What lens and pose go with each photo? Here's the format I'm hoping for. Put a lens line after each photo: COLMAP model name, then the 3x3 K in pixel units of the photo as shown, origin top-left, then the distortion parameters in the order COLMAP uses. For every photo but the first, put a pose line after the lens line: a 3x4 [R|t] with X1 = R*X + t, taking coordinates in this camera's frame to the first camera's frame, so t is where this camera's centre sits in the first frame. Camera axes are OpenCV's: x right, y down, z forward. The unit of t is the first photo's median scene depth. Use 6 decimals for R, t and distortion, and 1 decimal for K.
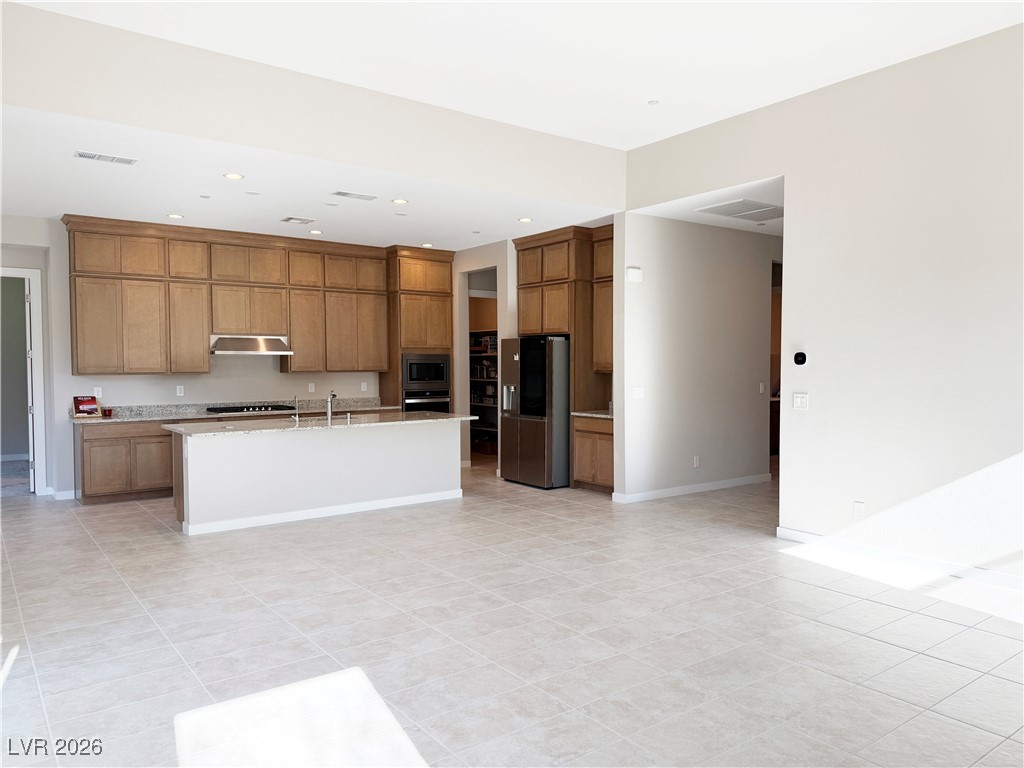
lens RADIAL K [[720.9, 0, 514.1], [0, 720.9, 385.9], [0, 0, 1]] dist [0.181713, -0.338166]
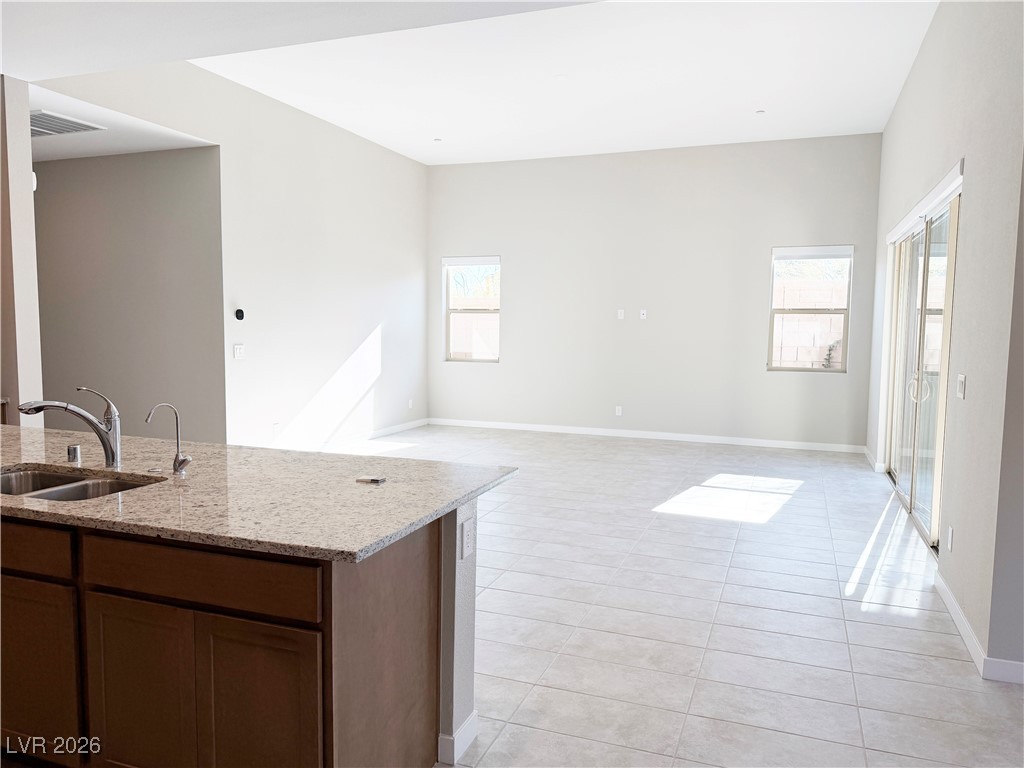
lens RADIAL K [[730.4, 0, 517.1], [0, 730.4, 385.9], [0, 0, 1]] dist [0.125734, -0.204504]
pose [[-0.539755, -0.073973, 0.838566, -0.581904], [0.016922, 0.994977, 0.098662, -0.022827], [-0.841652, 0.067444, -0.535792, 0.882517]]
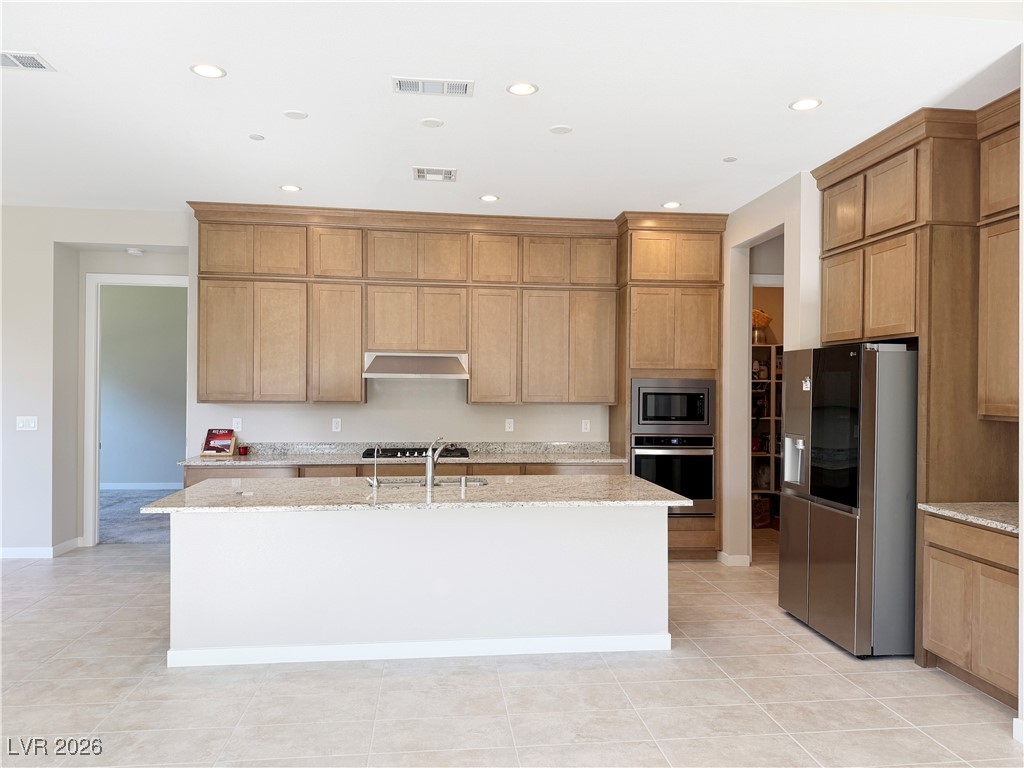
lens RADIAL K [[707.7, 0, 515.8], [0, 707.7, 387.5], [0, 0, 1]] dist [0.116131, -0.176204]
pose [[0.865799, 0.011777, -0.500253, 0.084348], [-0.029152, 0.999212, -0.026932, -0.018228], [0.499542, 0.037901, 0.865460, 0.454429]]
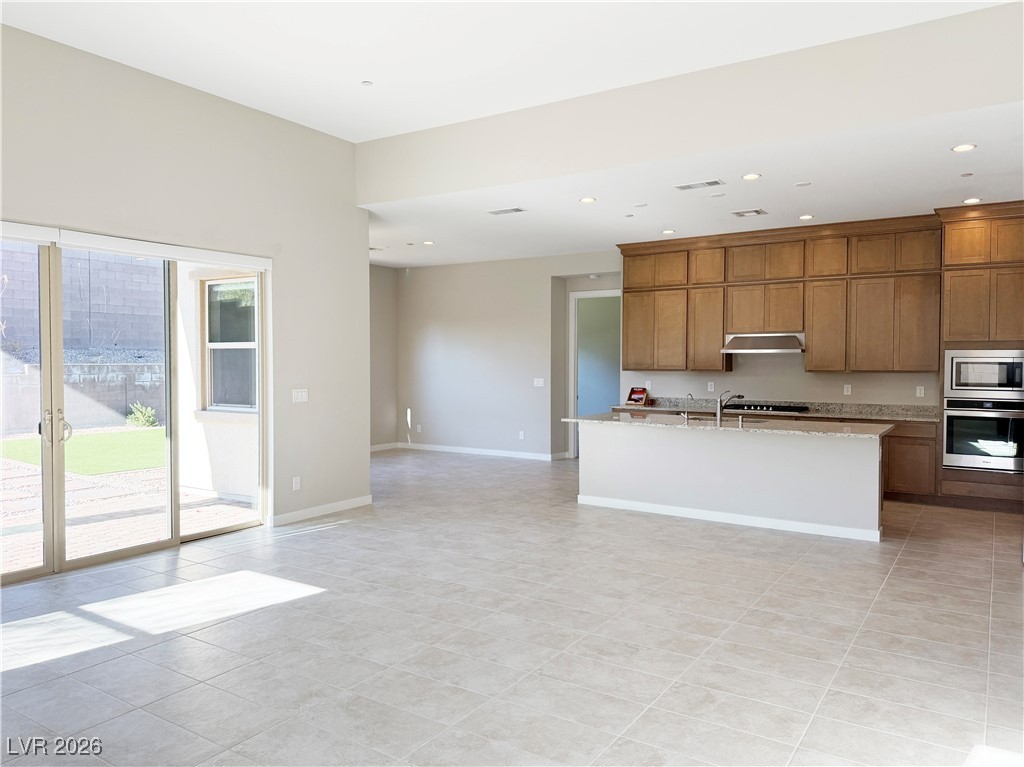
lens RADIAL K [[730.4, 0, 517.1], [0, 730.4, 385.4], [0, 0, 1]] dist [0.125734, -0.204504]
pose [[0.346110, 0.036256, -0.937493, 0.480432], [-0.034681, 0.999064, 0.025833, -0.013589], [0.937553, 0.023572, 0.347044, 0.357473]]
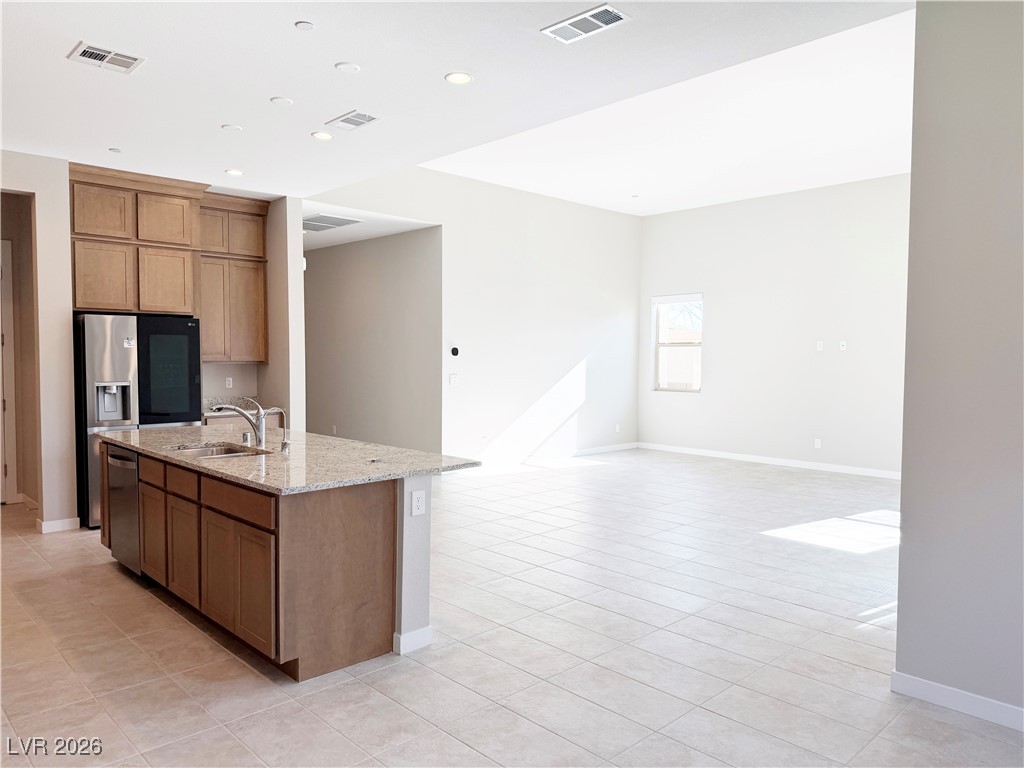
lens RADIAL K [[712.9, 0, 506.7], [0, 712.9, 385.2], [0, 0, 1]] dist [0.056232, -0.084976]
pose [[-0.113836, -0.040329, 0.992681, -0.748193], [0.028078, 0.998646, 0.043791, -0.020160], [-0.993103, 0.032857, -0.112550, 0.740378]]
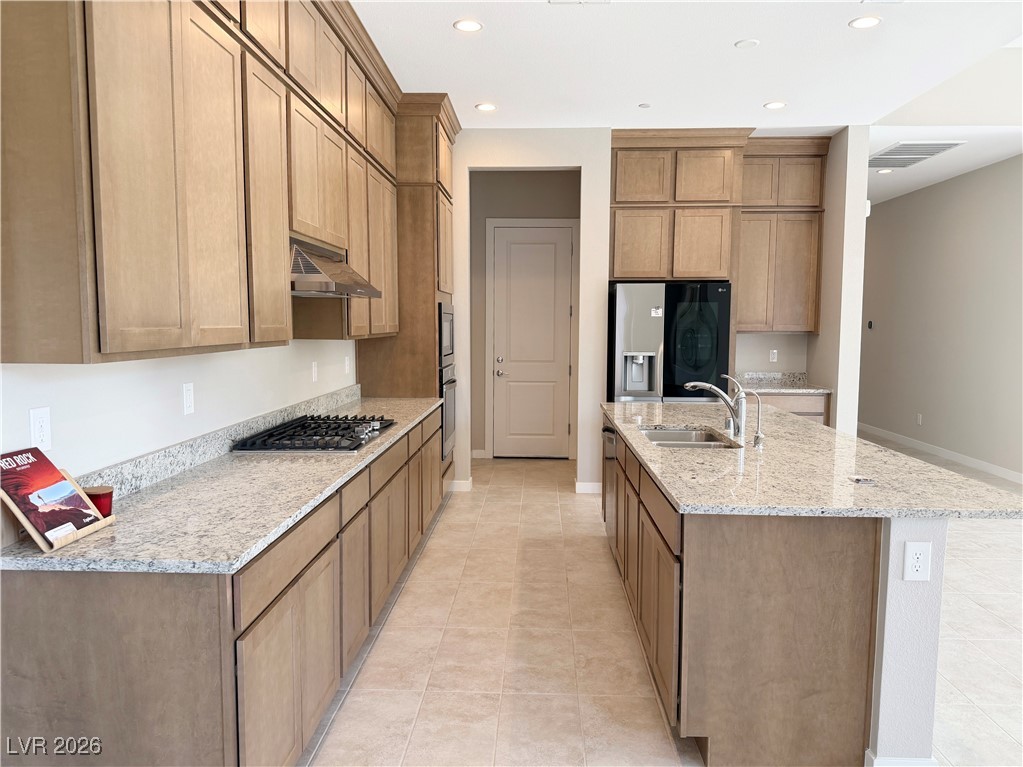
lens RADIAL K [[729.7, 0, 516.6], [0, 729.7, 385.4], [0, 0, 1]] dist [0.125734, -0.204504]
pose [[0.628591, -0.060028, 0.775416, -0.626970], [0.017853, 0.997868, 0.062776, -0.017378], [-0.777531, -0.025617, 0.628323, 0.693023]]
